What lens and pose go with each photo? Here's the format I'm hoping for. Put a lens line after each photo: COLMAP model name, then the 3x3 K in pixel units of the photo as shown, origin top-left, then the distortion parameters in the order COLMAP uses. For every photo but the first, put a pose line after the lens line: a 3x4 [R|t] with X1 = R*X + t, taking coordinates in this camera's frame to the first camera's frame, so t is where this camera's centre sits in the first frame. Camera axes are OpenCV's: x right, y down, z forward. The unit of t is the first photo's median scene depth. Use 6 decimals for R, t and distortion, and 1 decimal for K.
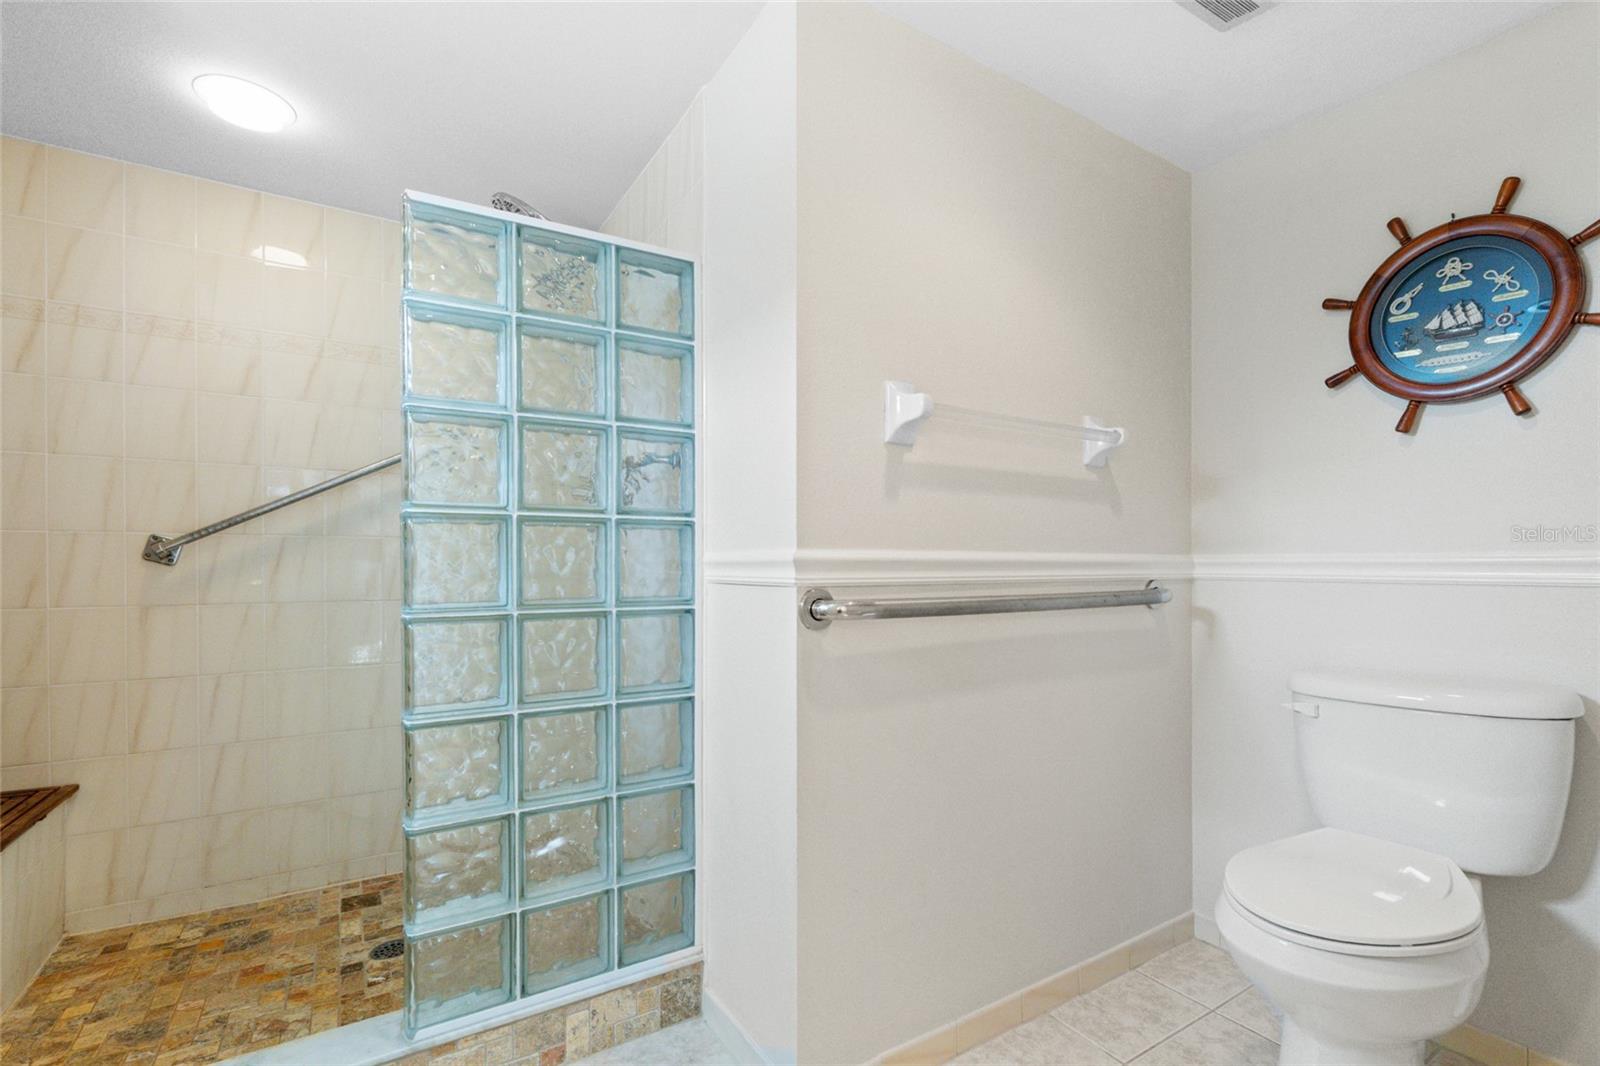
lens RADIAL K [[709.3, 0, 815.0], [0, 709.3, 564.4], [0, 0, 1]] dist [-0.002680, 0.001075]
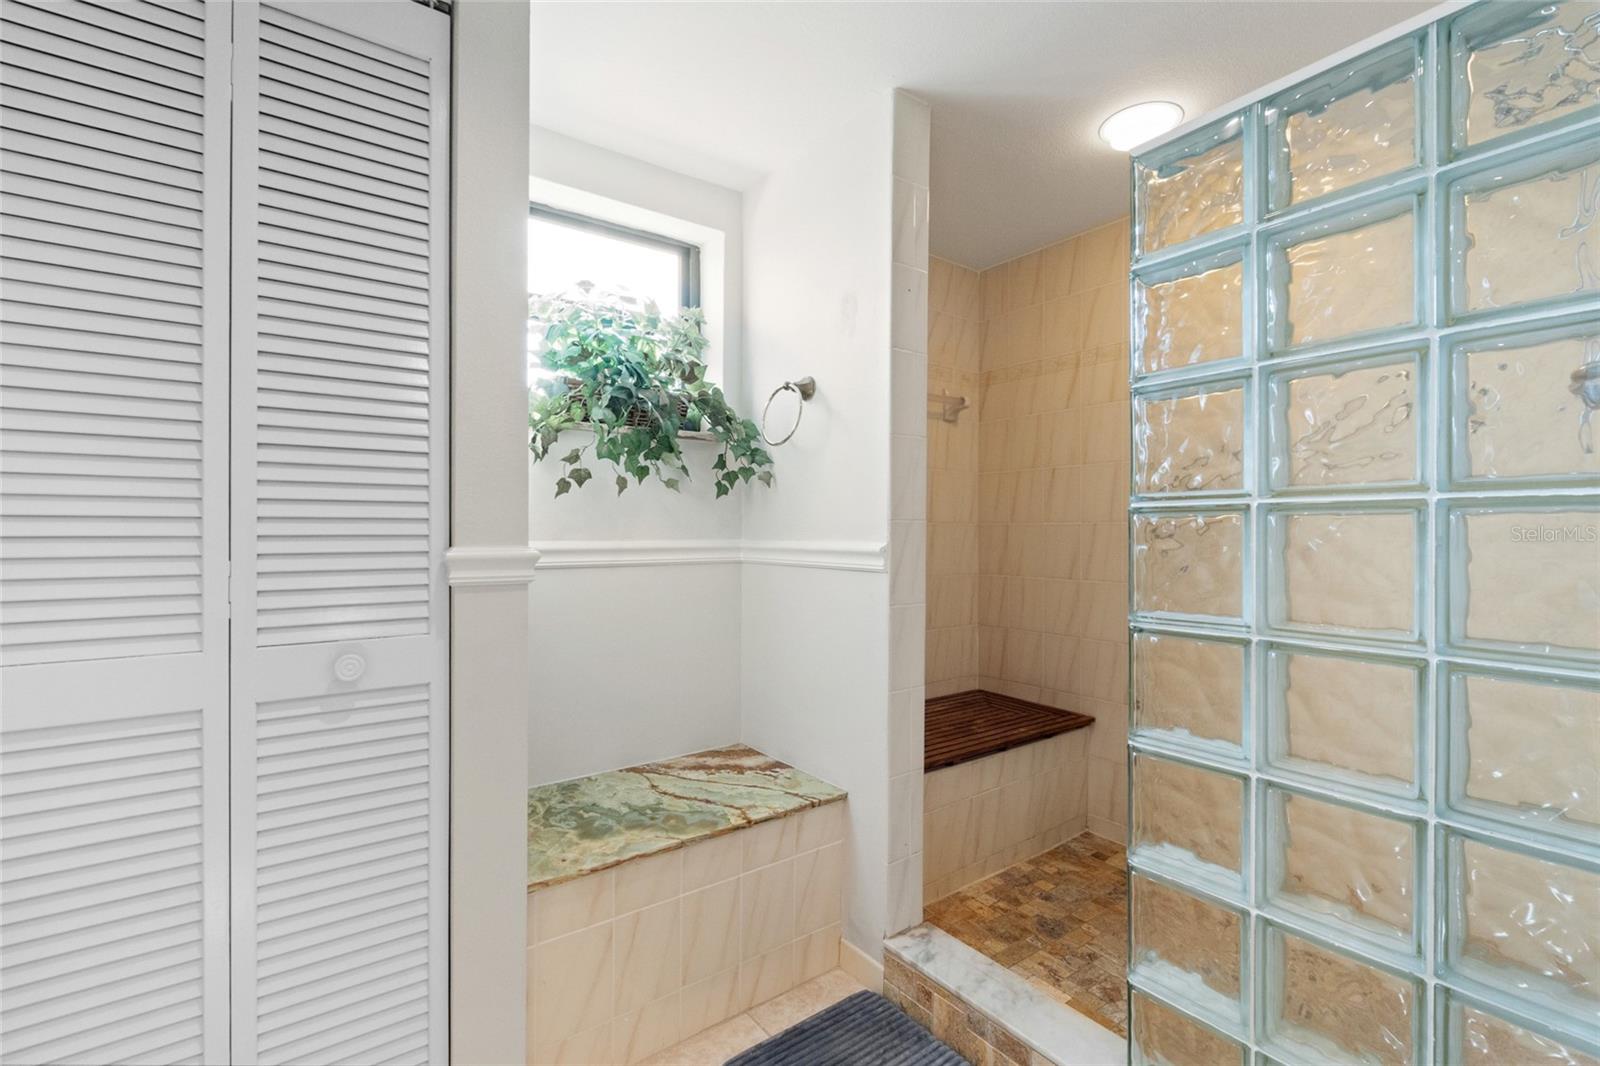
lens RADIAL K [[709.3, 0, 803.3], [0, 709.3, 532.8], [0, 0, 1]] dist [-0.002680, 0.001075]
pose [[0.061069, 0.005599, -0.998118, 0.254409], [0.004298, 0.999974, 0.005872, -0.043375], [0.998124, -0.004649, 0.061043, 0.455720]]
